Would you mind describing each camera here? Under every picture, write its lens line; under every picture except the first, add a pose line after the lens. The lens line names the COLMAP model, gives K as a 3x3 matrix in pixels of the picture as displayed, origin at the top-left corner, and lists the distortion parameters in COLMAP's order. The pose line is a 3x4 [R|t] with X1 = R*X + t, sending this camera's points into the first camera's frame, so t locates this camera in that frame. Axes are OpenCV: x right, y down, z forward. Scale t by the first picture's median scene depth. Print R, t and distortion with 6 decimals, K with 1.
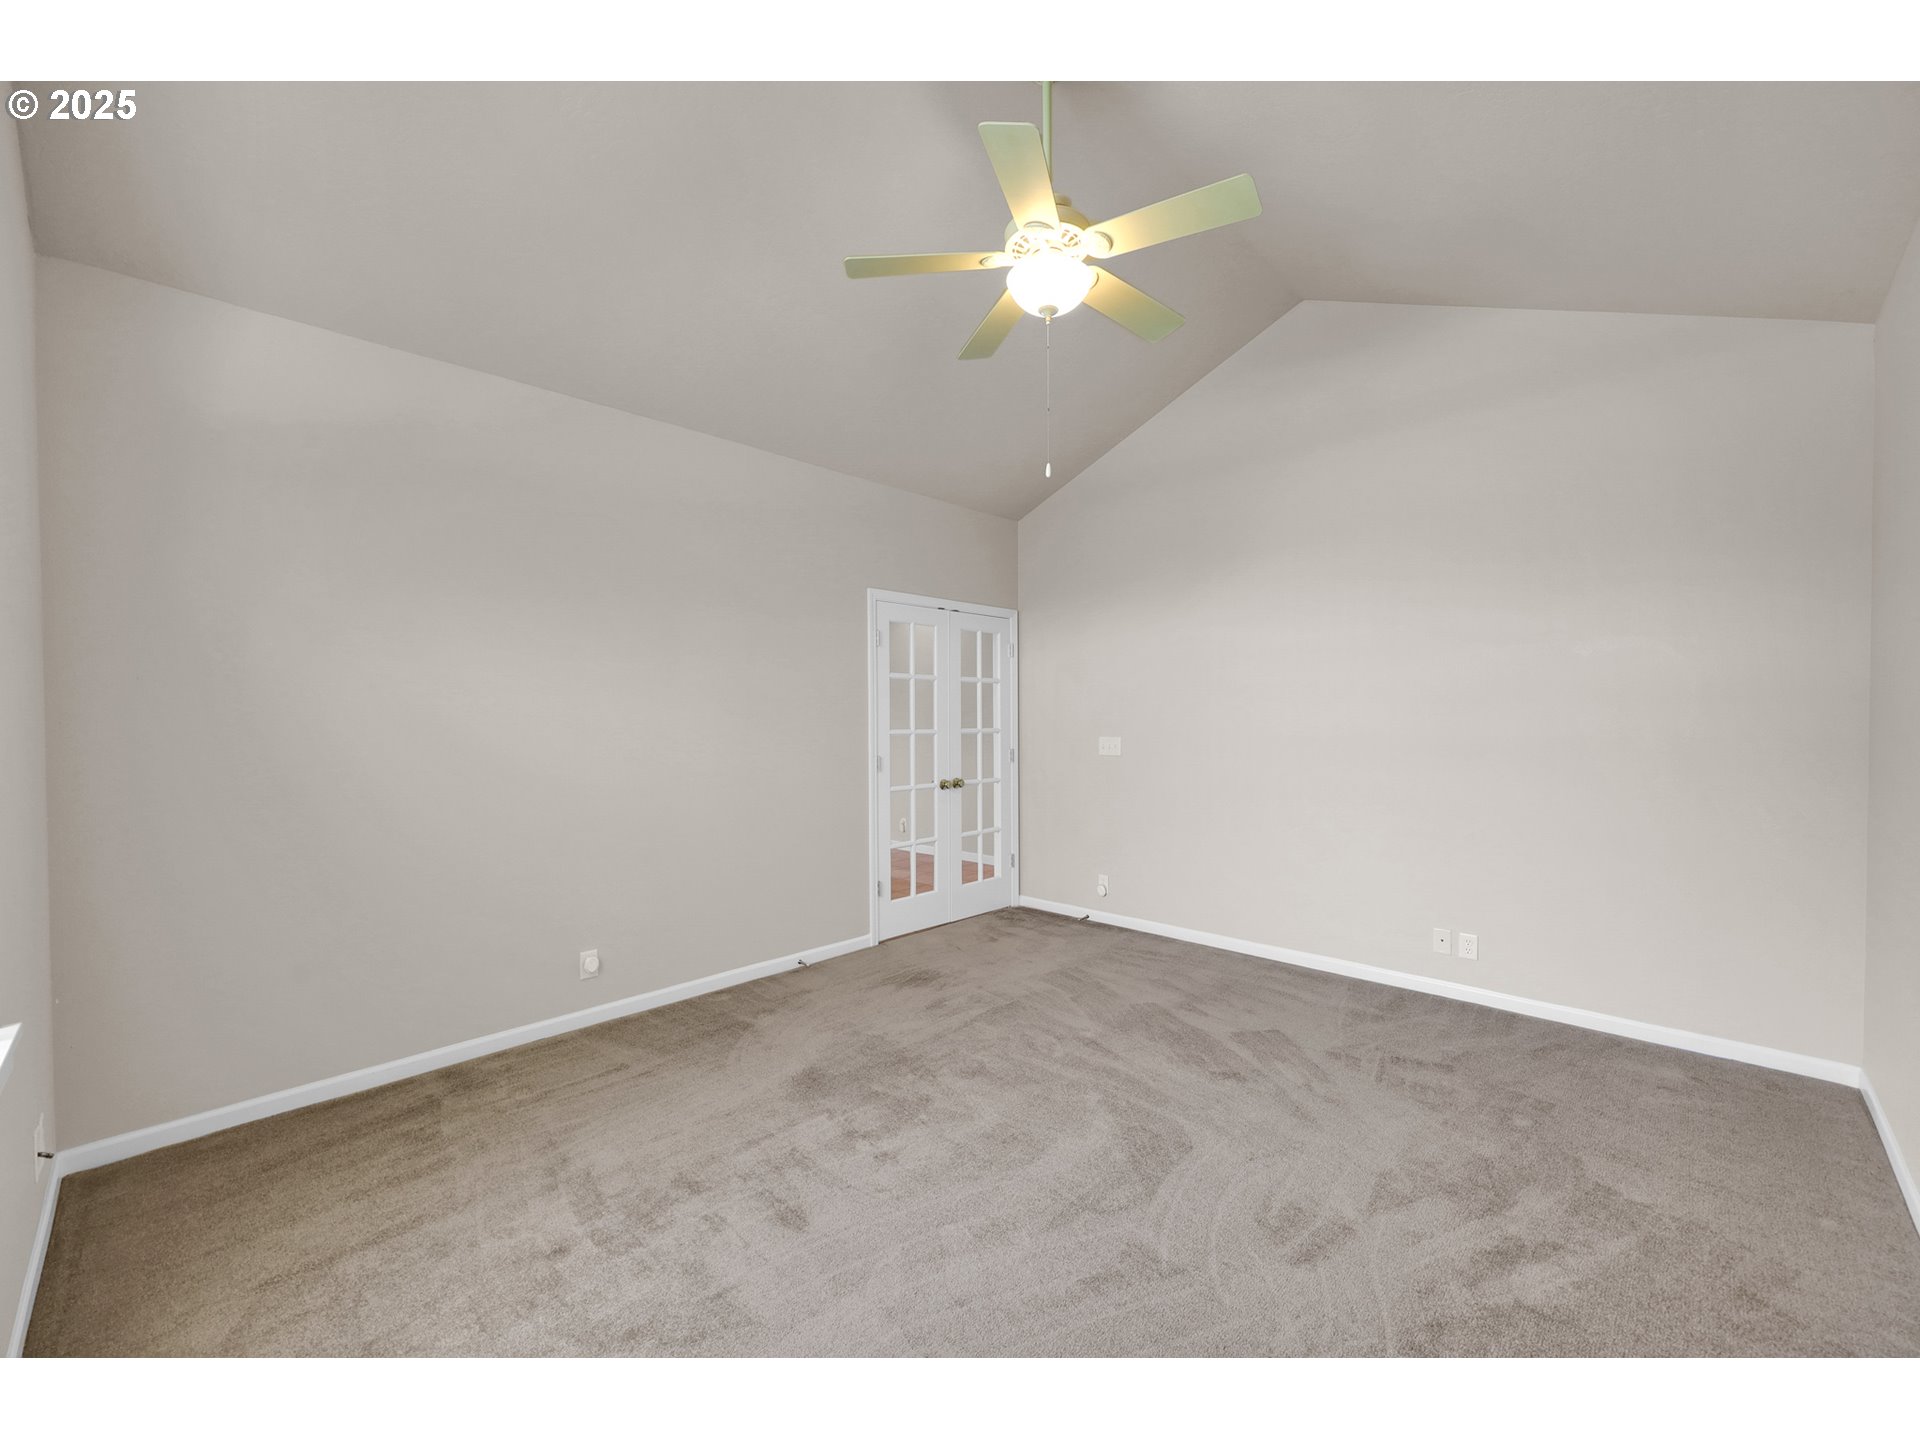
lens RADIAL K [[776.1, 0, 962.4], [0, 776.1, 719.8], [0, 0, 1]] dist [-0.005536, -0.000427]
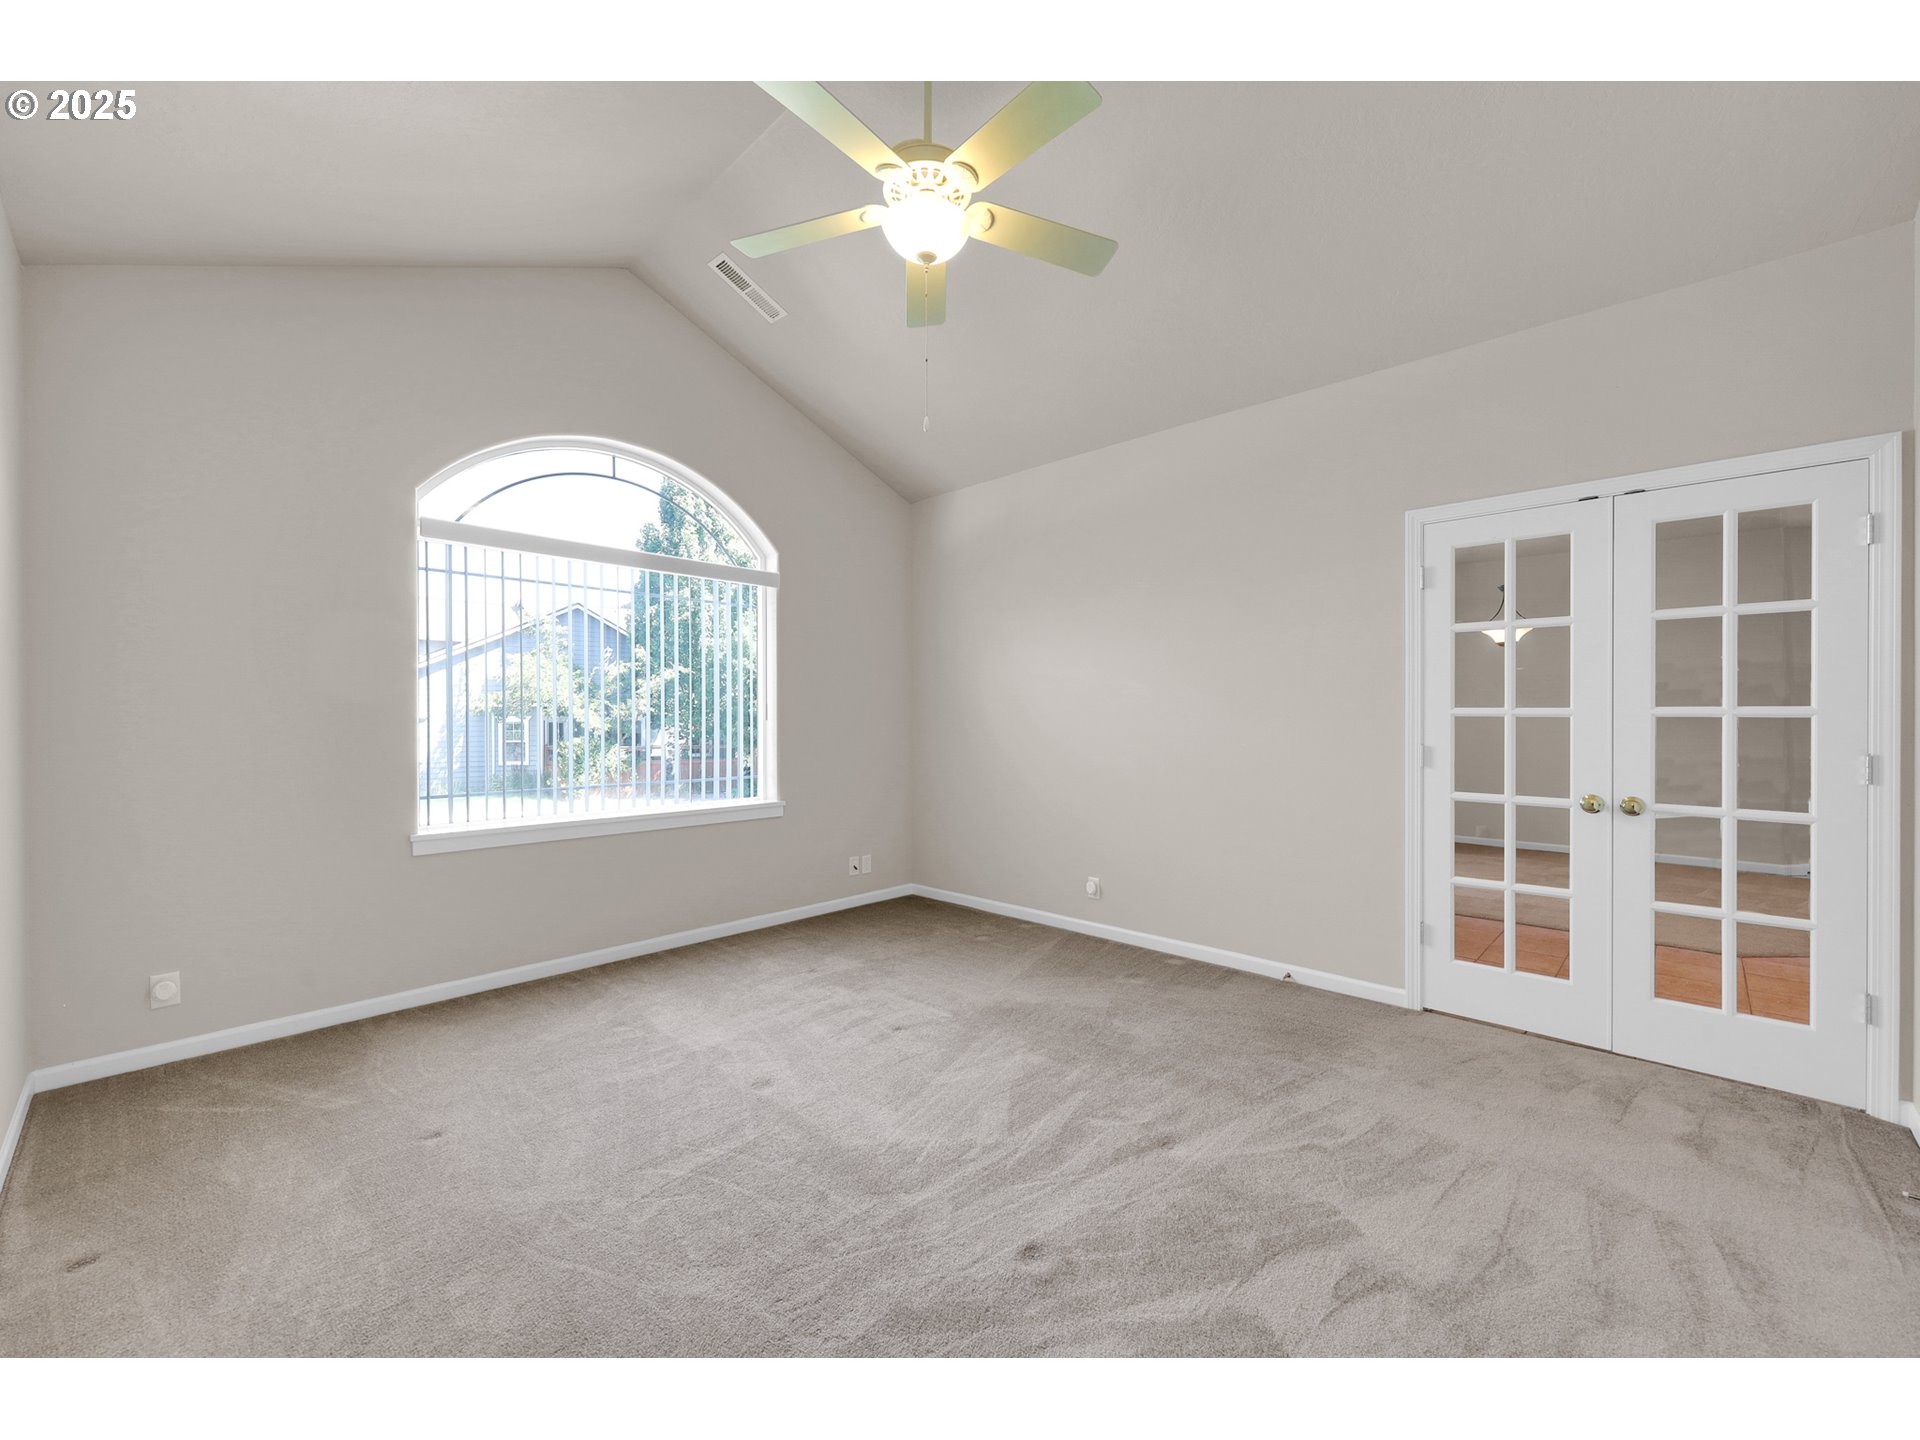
lens RADIAL K [[776.1, 0, 962.4], [0, 776.1, 713.9], [0, 0, 1]] dist [-0.005536, -0.000427]
pose [[-0.008911, 0.007610, -0.999931, 0.597517], [-0.000334, 0.999971, 0.007613, 0.013198], [0.999960, 0.000401, -0.008908, 0.585923]]
